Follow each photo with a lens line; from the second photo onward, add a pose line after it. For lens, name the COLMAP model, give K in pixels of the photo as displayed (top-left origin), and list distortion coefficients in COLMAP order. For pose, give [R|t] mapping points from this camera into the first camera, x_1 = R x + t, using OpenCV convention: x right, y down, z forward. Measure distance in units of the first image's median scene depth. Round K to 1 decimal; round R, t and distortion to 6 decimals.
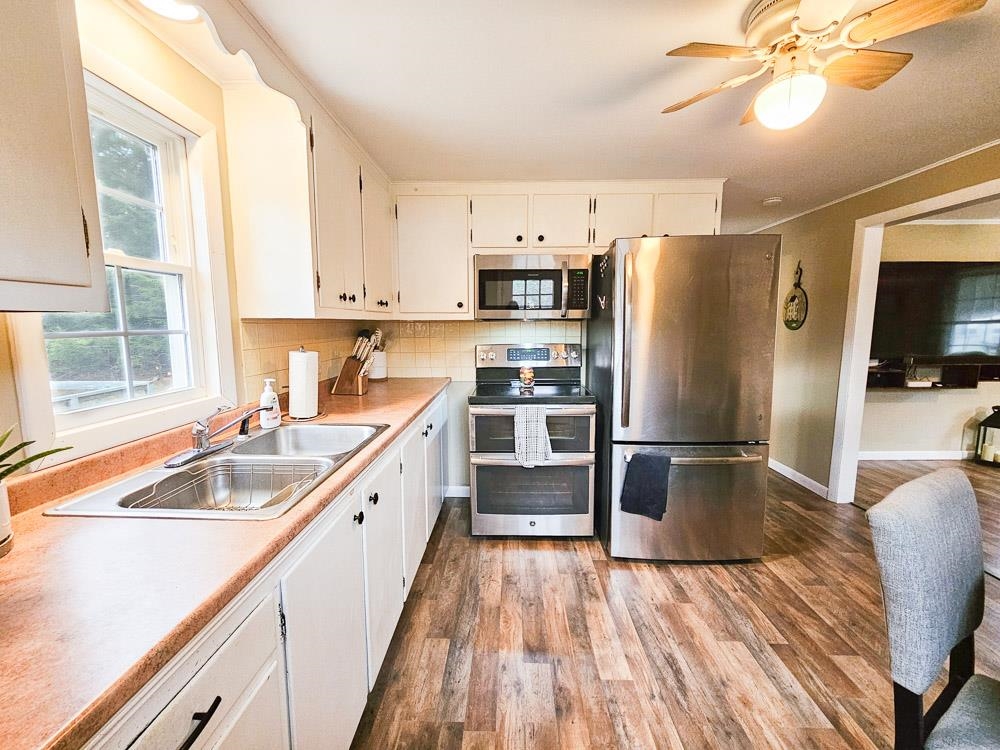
lens RADIAL K [[418.2, 0, 497.9], [0, 418.2, 376.9], [0, 0, 1]] dist [-0.005184, -0.000672]
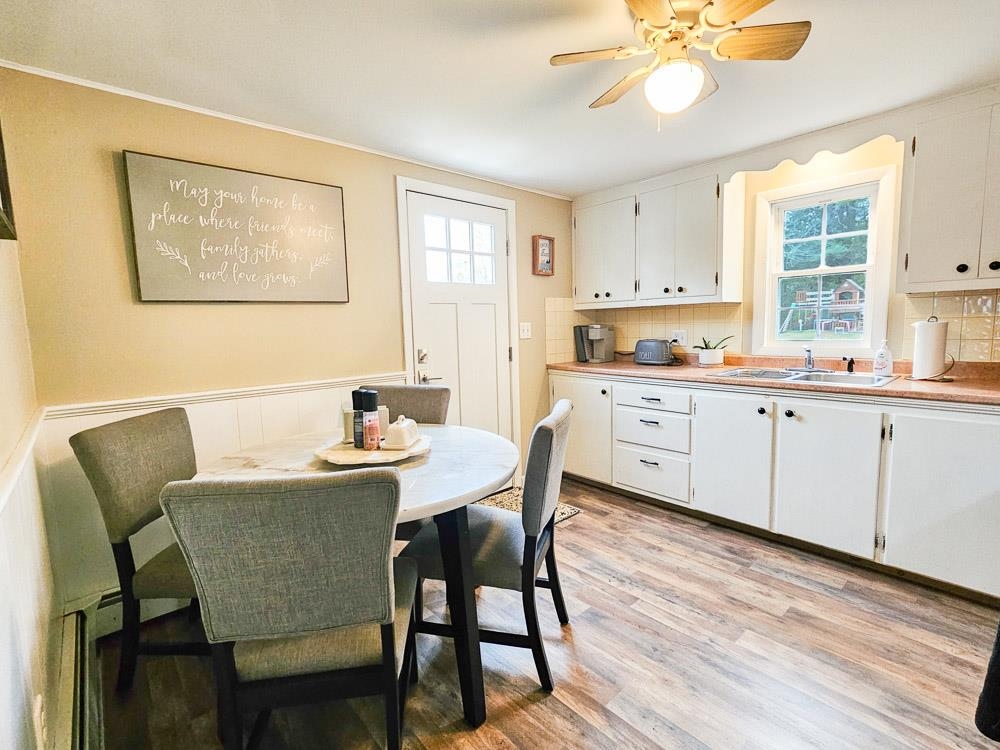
lens RADIAL K [[418.2, 0, 497.9], [0, 418.2, 376.9], [0, 0, 1]] dist [-0.005184, -0.000672]
pose [[-0.738876, 0.120648, -0.662953, 1.438421], [-0.049196, 0.971557, 0.231639, -0.145277], [0.672043, 0.203767, -0.711925, 1.258493]]
